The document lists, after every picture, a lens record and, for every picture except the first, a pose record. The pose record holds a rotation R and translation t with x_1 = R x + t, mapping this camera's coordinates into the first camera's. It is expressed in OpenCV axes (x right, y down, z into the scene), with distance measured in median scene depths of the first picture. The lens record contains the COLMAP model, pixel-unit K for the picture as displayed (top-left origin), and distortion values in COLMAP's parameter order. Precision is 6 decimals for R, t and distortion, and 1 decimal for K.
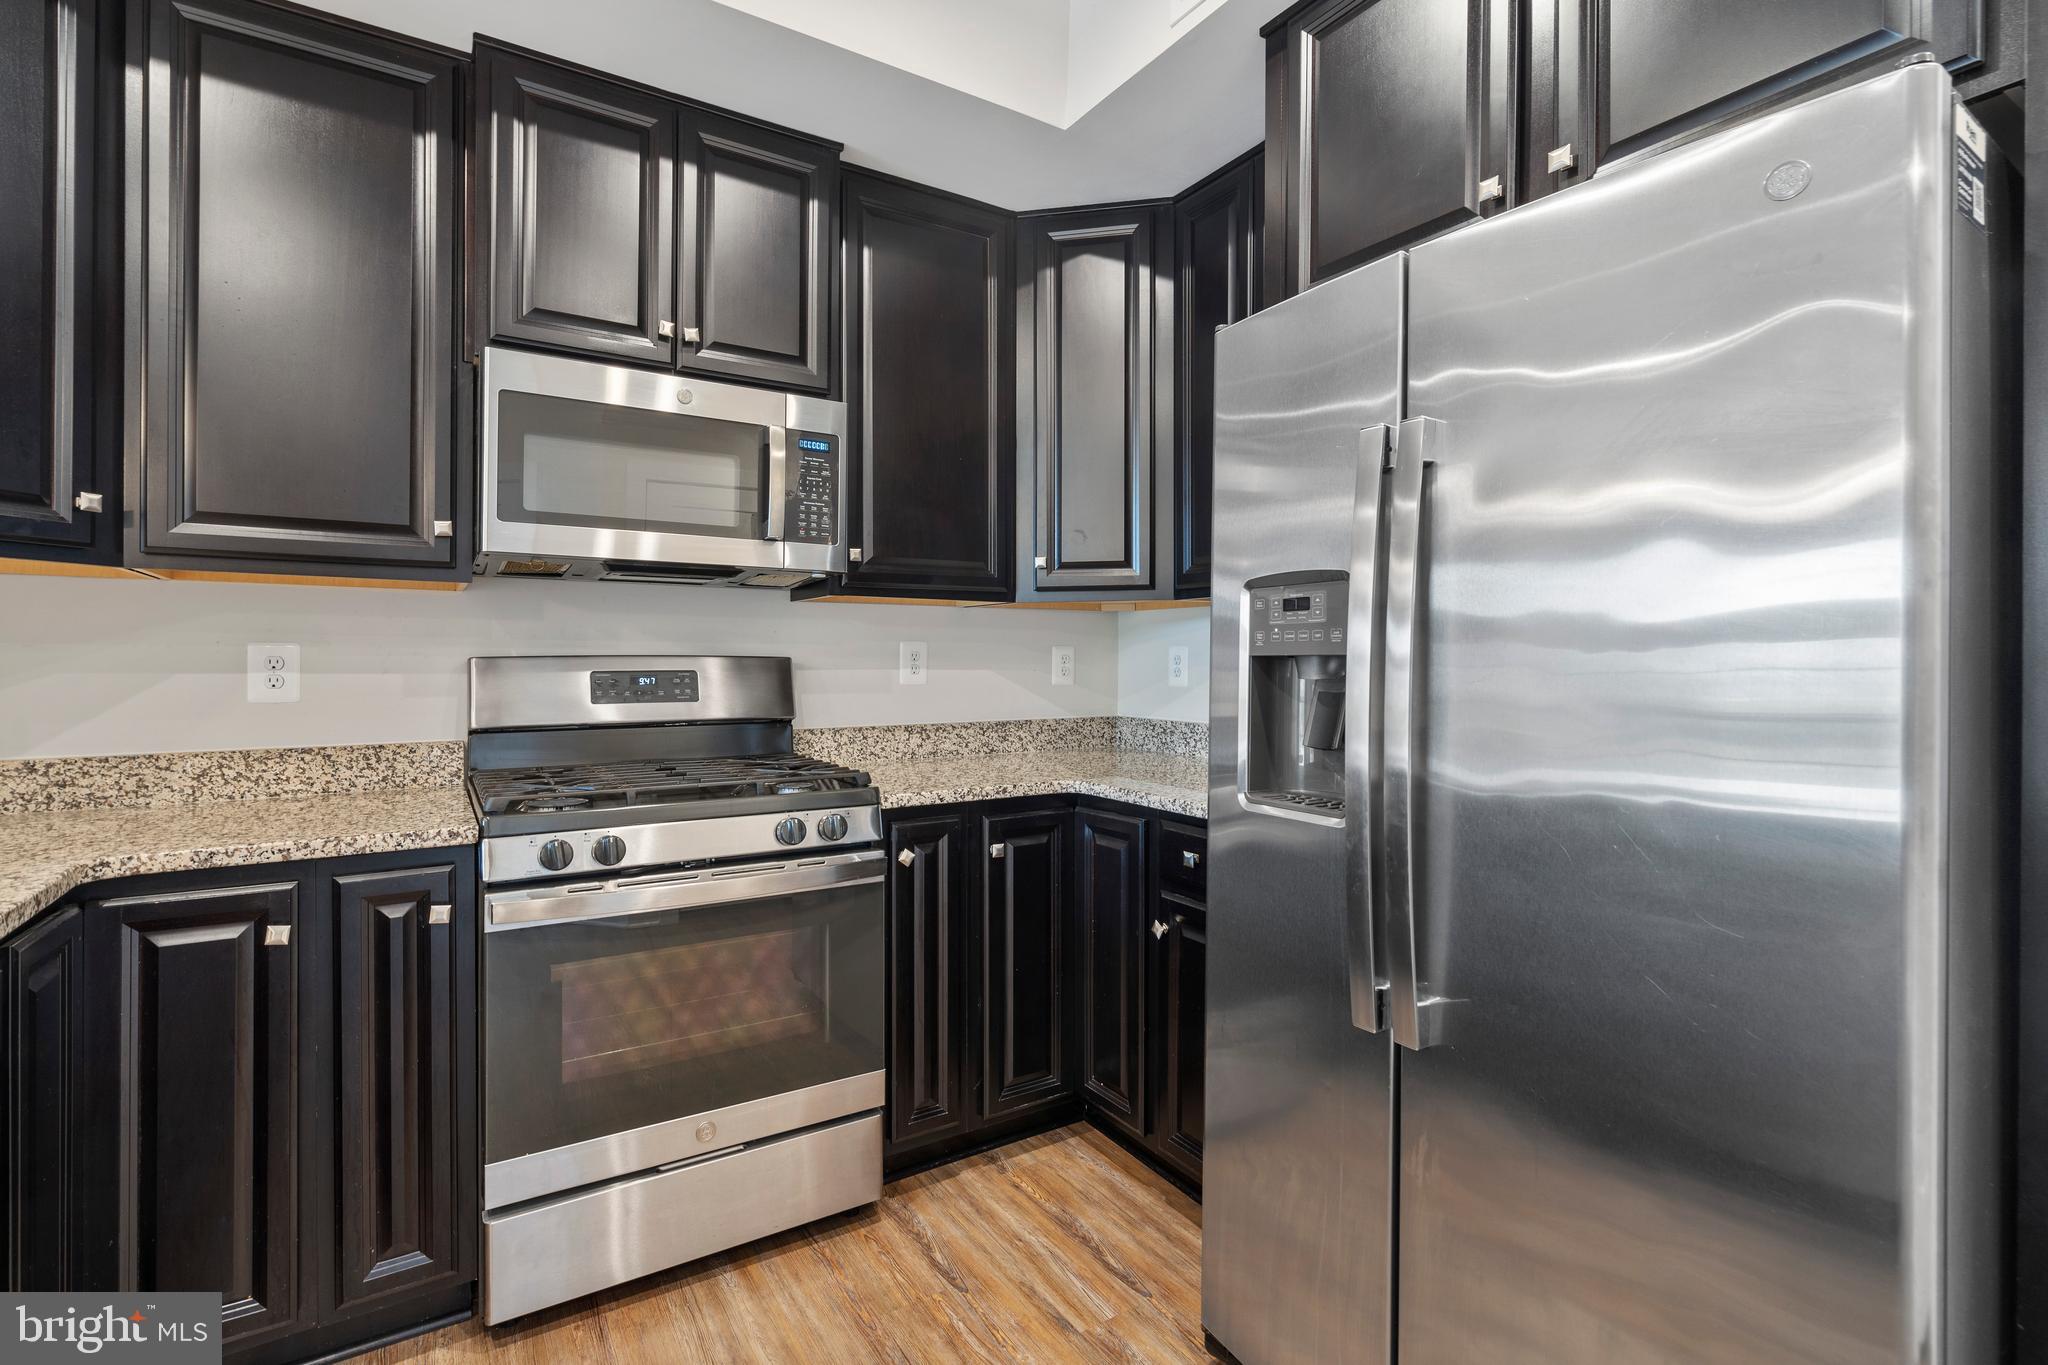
lens RADIAL K [[954.3, 0, 1010.8], [0, 954.3, 657.2], [0, 0, 1]] dist [-0.002384, 0.000216]
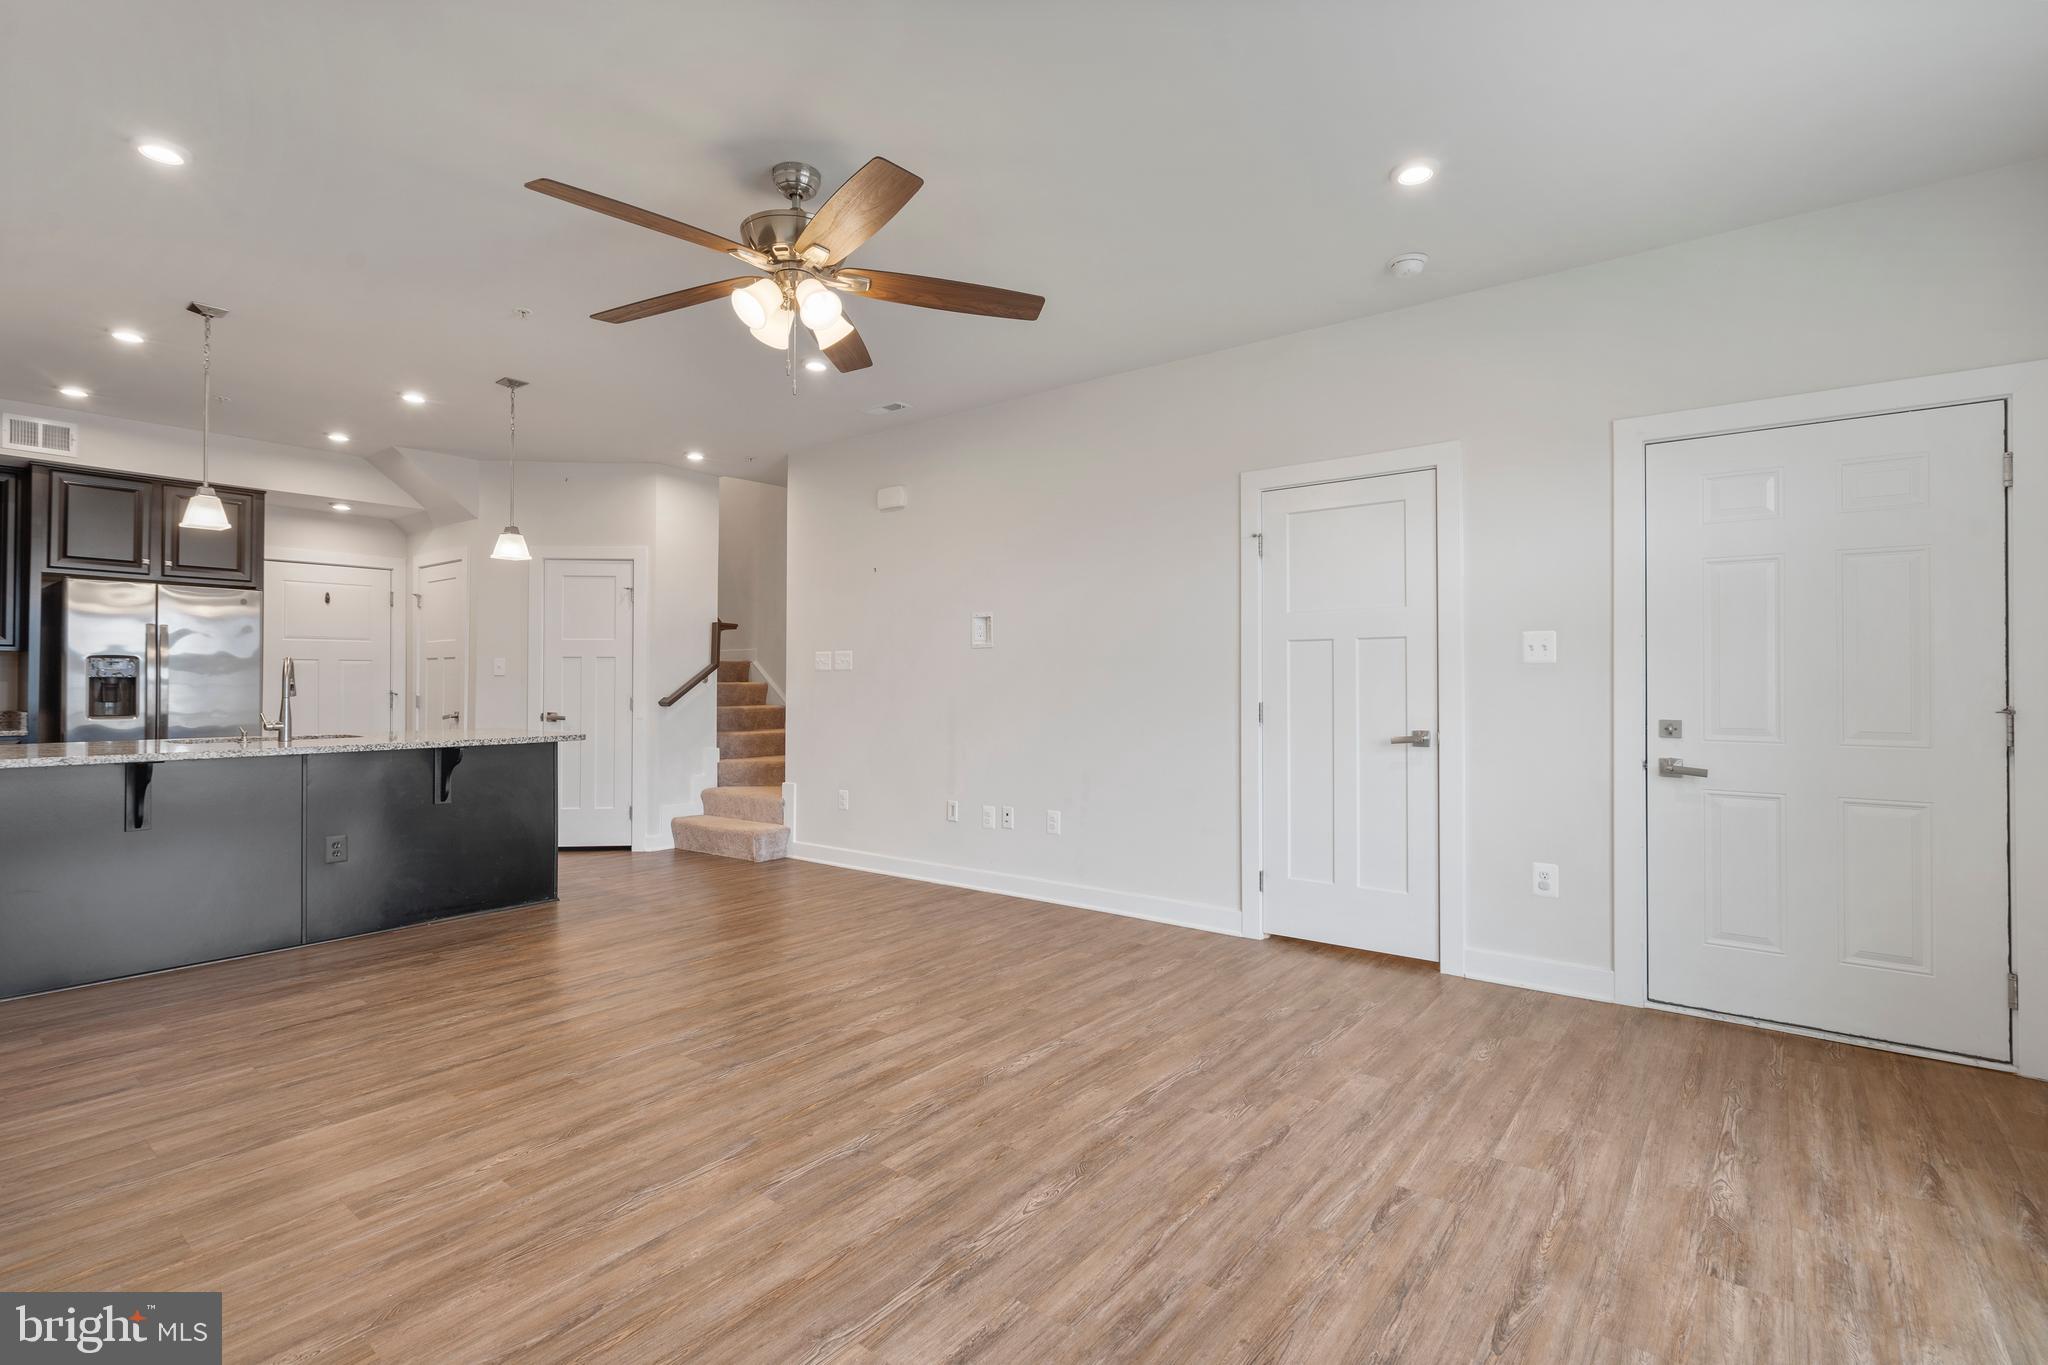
lens RADIAL K [[954.5, 0, 1008.4], [0, 954.5, 667.6], [0, 0, 1]] dist [-0.001897, -0.000002]
pose [[-0.330641, 0.015045, 0.943637, -3.362441], [-0.001237, 0.999865, -0.016375, 0.014456], [-0.943756, -0.006581, -0.330577, -0.838021]]
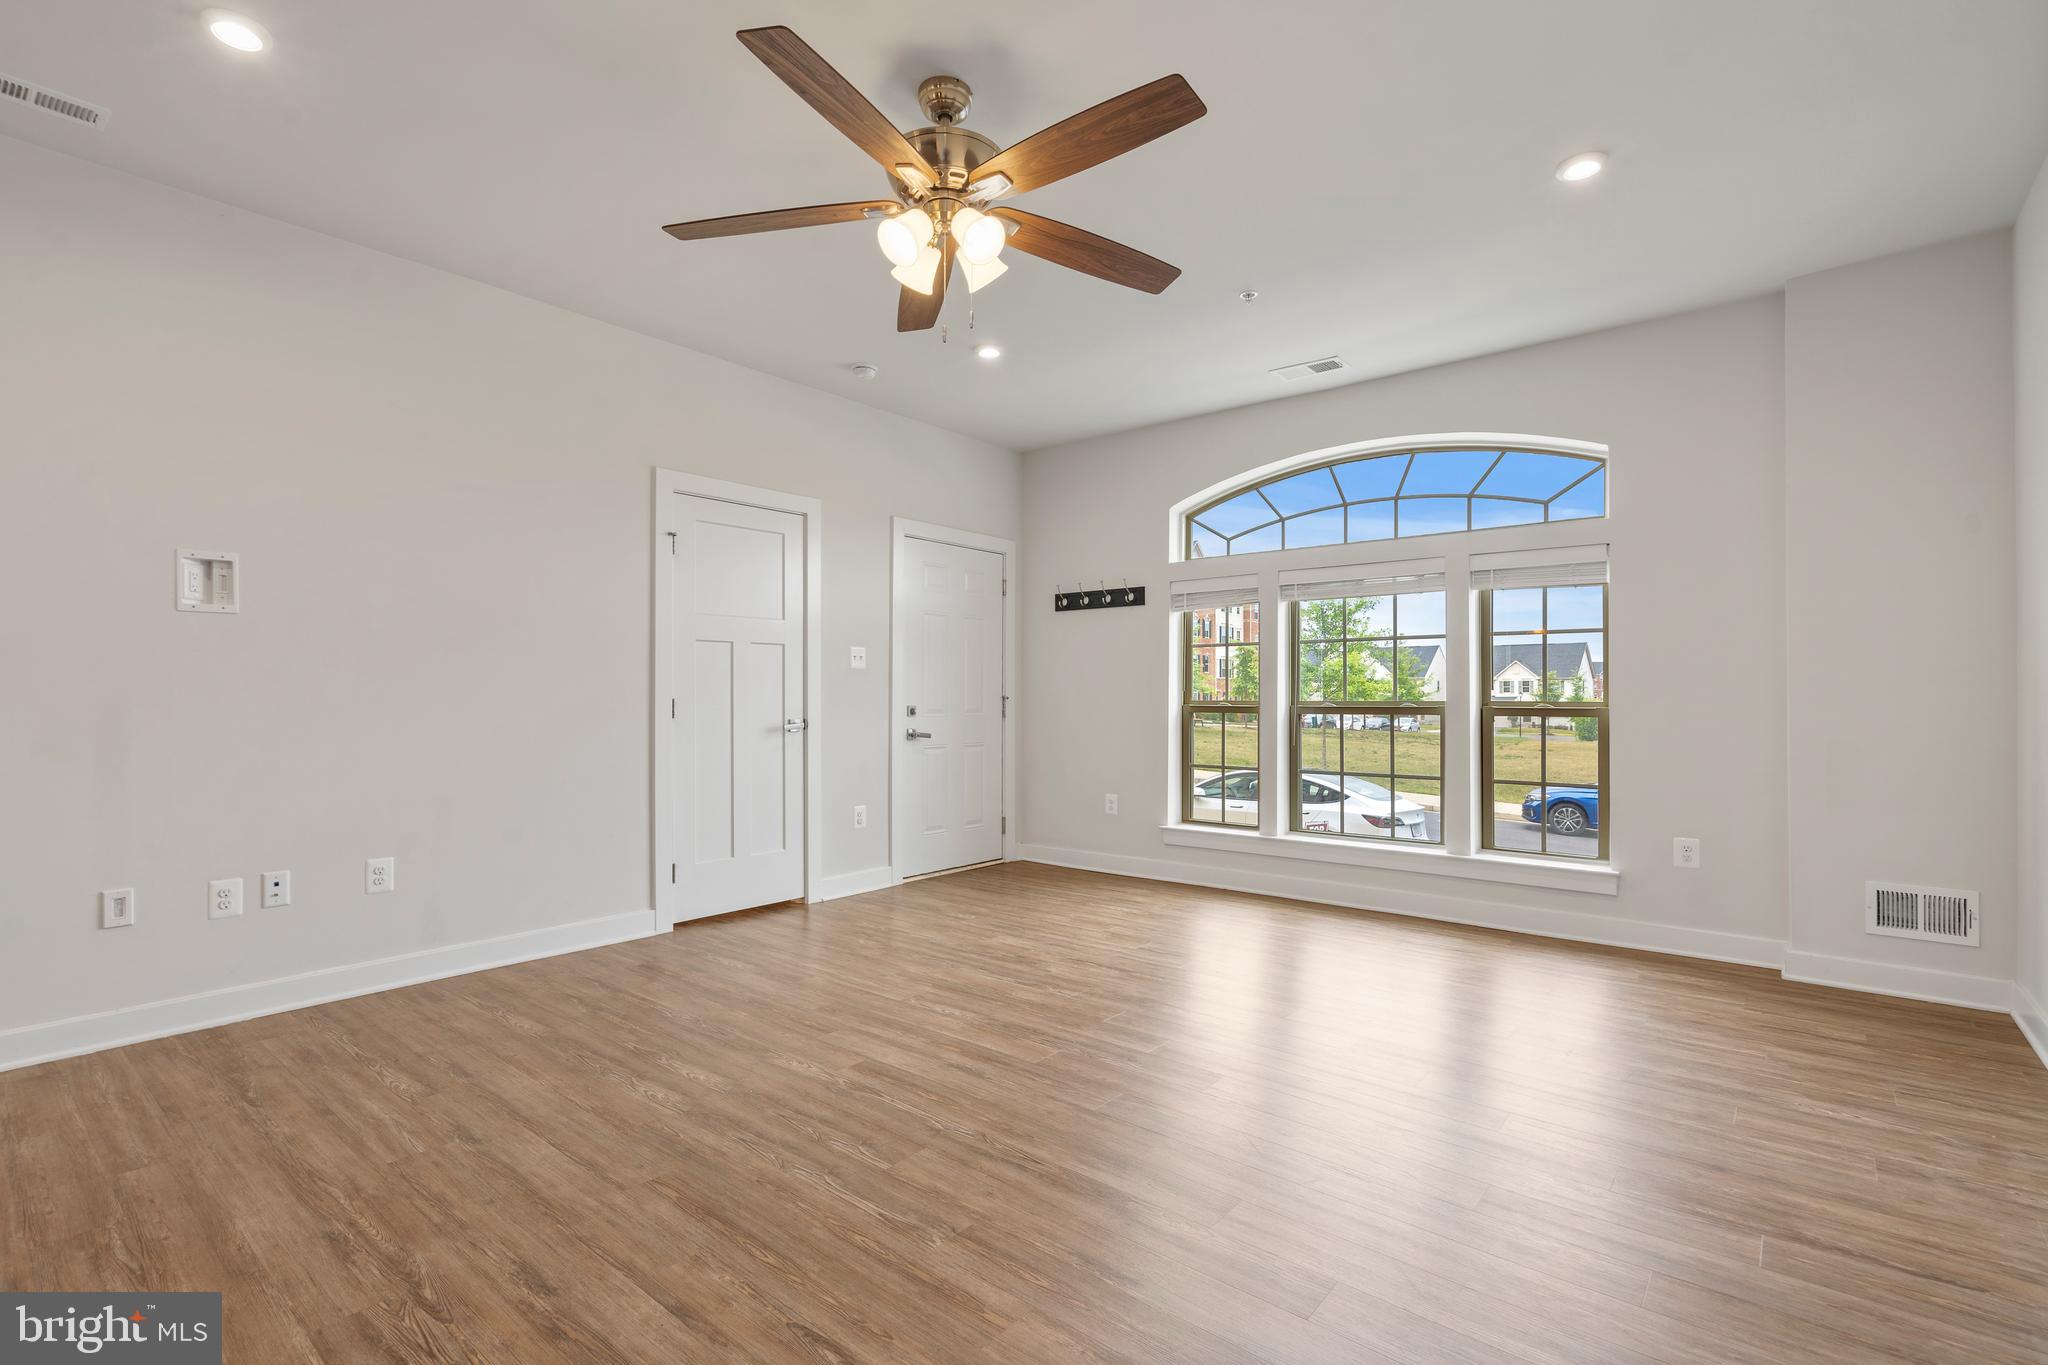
lens RADIAL K [[945.6, 0, 1017.9], [0, 945.6, 682.1], [0, 0, 1]] dist [-0.002555, 0.001025]
pose [[-0.949737, -0.006429, -0.312984, -1.482820], [-0.001348, 0.999864, -0.016449, 0.055956], [0.313047, -0.015201, -0.949616, 0.293042]]
